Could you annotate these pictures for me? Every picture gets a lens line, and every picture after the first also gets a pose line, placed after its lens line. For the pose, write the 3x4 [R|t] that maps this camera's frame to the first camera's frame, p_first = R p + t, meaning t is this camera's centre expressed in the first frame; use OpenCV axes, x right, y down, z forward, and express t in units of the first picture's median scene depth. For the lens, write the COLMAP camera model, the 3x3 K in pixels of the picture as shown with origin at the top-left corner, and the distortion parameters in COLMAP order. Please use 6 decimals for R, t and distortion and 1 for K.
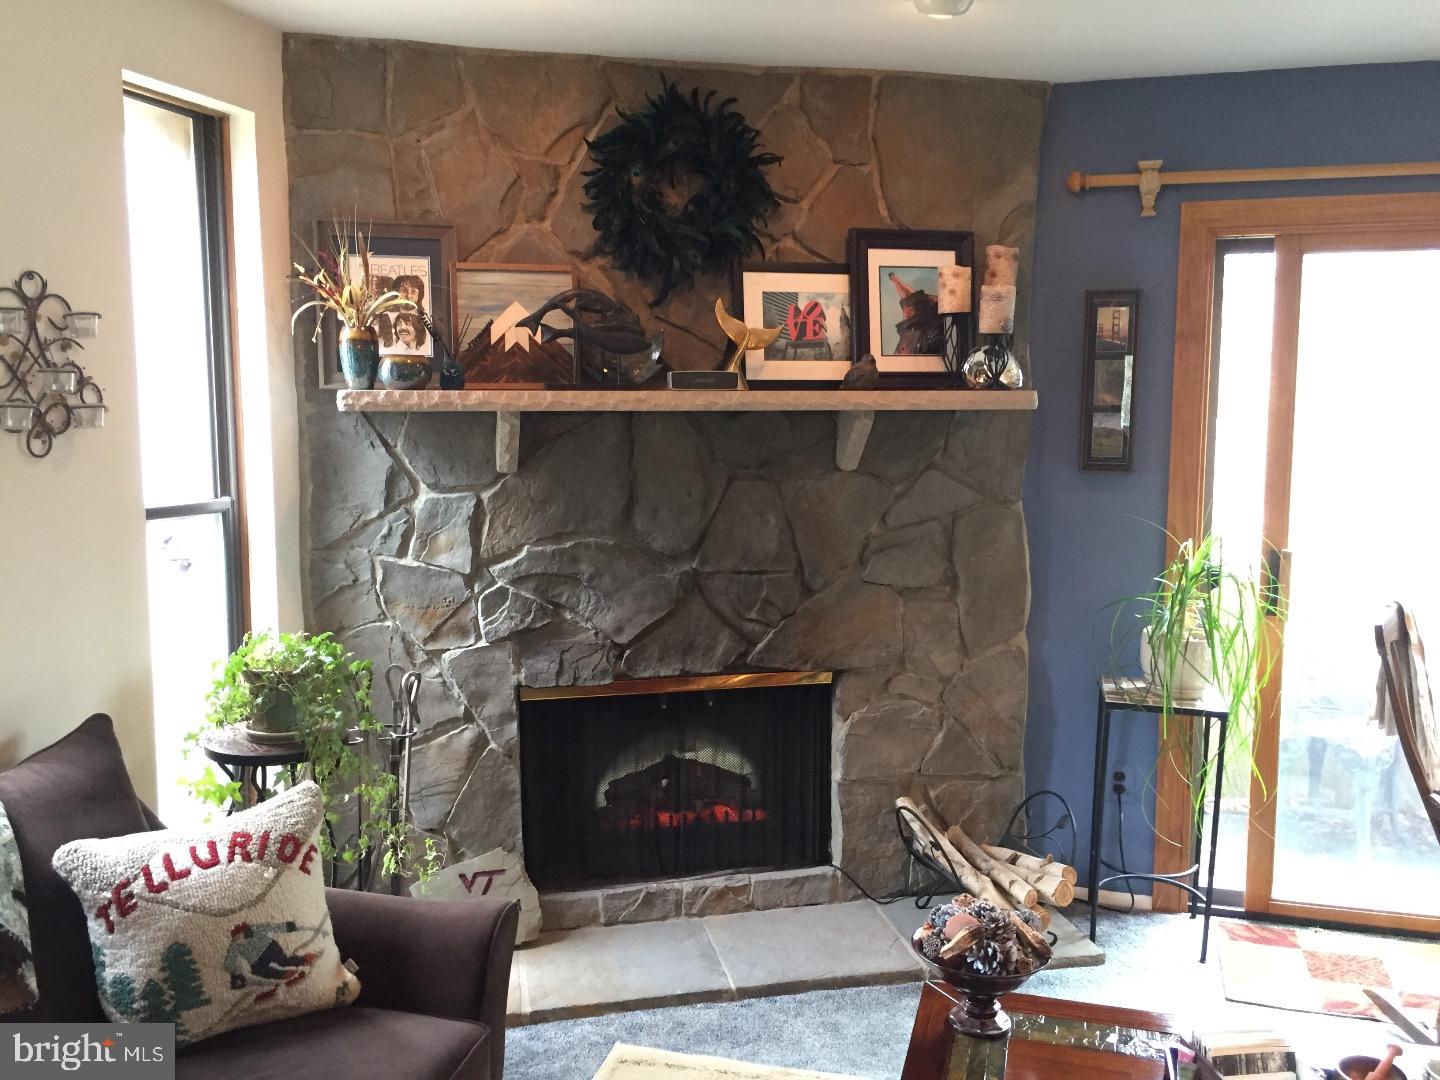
lens RADIAL K [[1226.1, 0, 720.0], [0, 1226.1, 540.0], [0, 0, 1]] dist [0.084282, -0.124869]
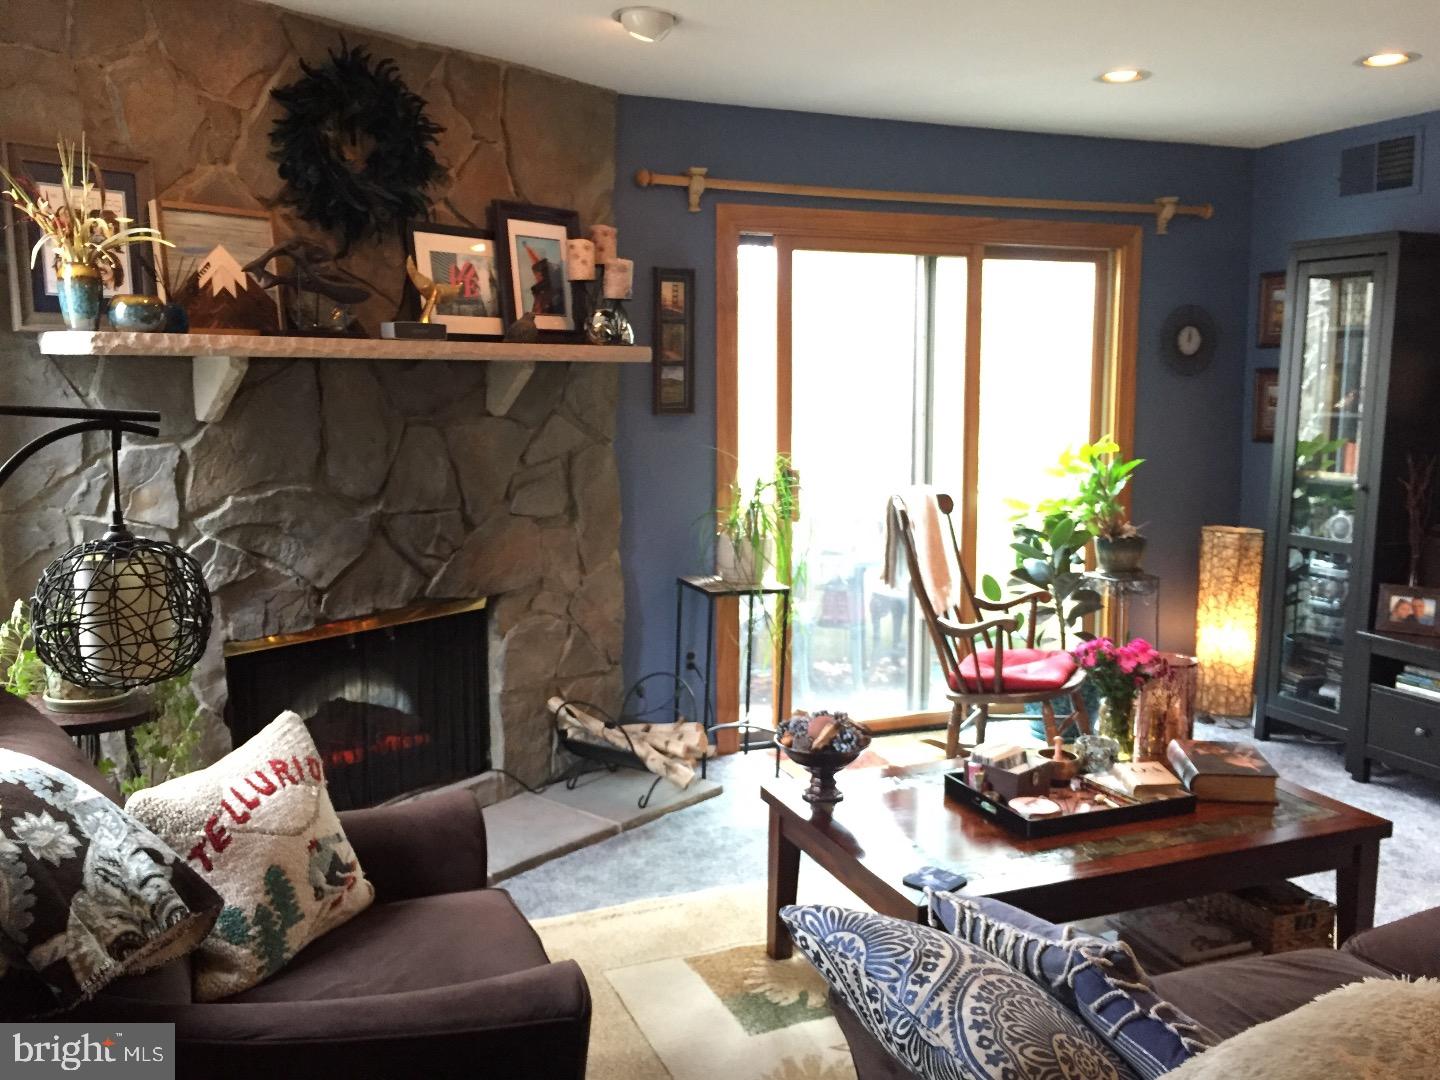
lens RADIAL K [[1226.1, 0, 720.0], [0, 1226.1, 540.0], [0, 0, 1]] dist [0.084282, -0.124869]
pose [[0.794789, -0.079816, 0.601614, -0.442351], [0.067222, 0.996792, 0.043437, 0.022515], [-0.603151, 0.005918, 0.797605, -0.022219]]
